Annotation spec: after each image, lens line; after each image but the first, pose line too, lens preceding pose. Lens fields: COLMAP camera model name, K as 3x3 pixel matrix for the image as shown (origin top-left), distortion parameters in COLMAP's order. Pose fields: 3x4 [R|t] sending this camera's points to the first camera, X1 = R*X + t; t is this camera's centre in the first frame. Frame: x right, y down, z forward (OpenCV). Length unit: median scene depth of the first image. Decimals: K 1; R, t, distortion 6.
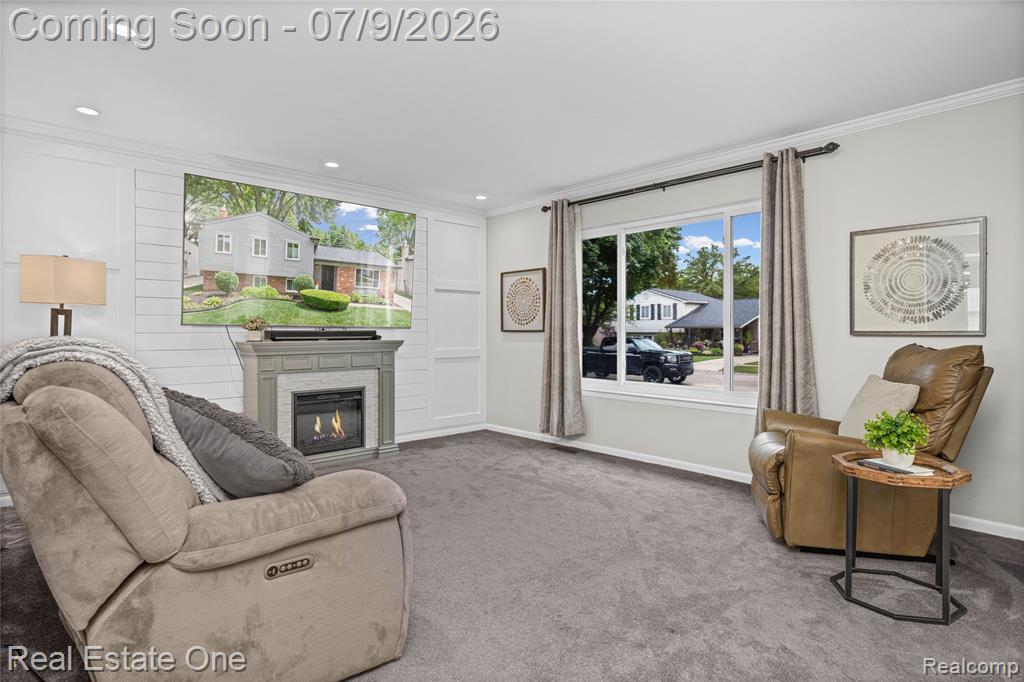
lens RADIAL K [[537.8, 0, 514.6], [0, 537.8, 333.2], [0, 0, 1]] dist [-0.000632, -0.001190]
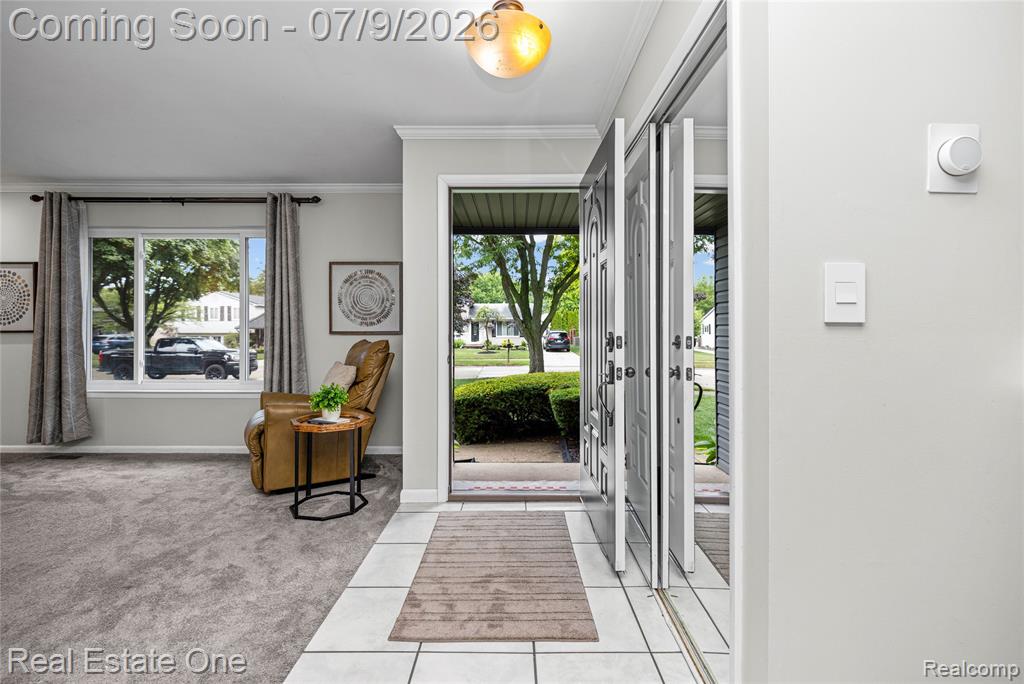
lens RADIAL K [[451.6, 0, 510.6], [0, 451.6, 329.8], [0, 0, 1]] dist [-0.001143, -0.000396]
pose [[0.692769, 0.002622, 0.721155, 0.076126], [0.003386, 0.999971, -0.006889, 0.001303], [-0.721152, 0.007215, 0.692739, -0.134477]]
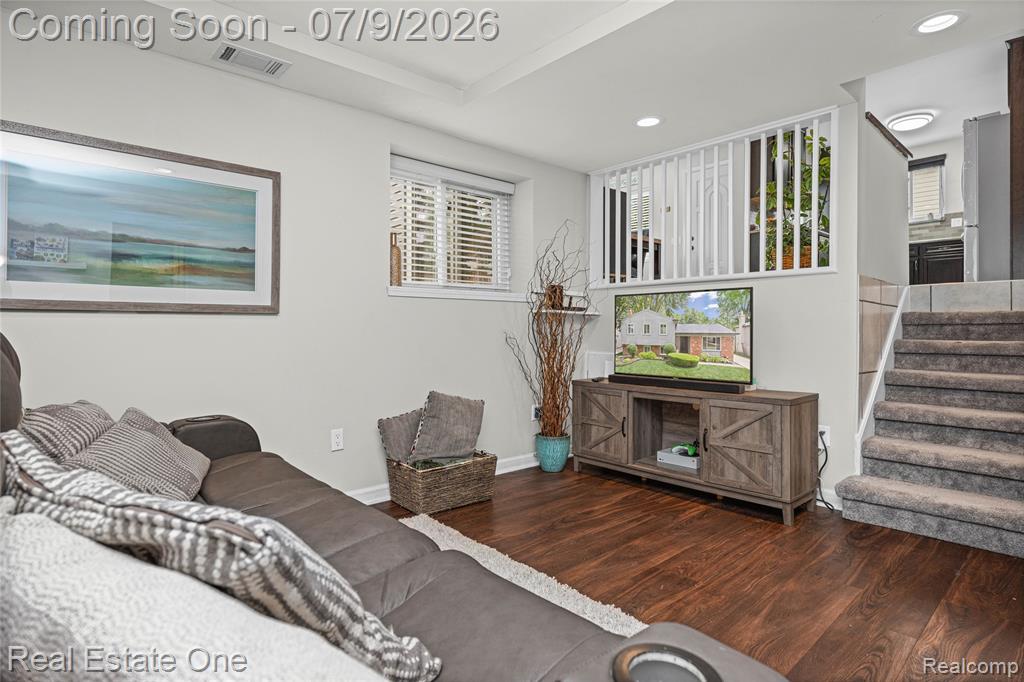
lens RADIAL K [[537.8, 0, 502.9], [0, 537.8, 338.2], [0, 0, 1]] dist [-0.000632, -0.001190]
pose [[-0.032855, 0.000707, -0.999460, 1.290516], [-0.012019, 0.999927, 0.001103, -0.130683], [0.999388, 0.012049, -0.032844, 0.612445]]
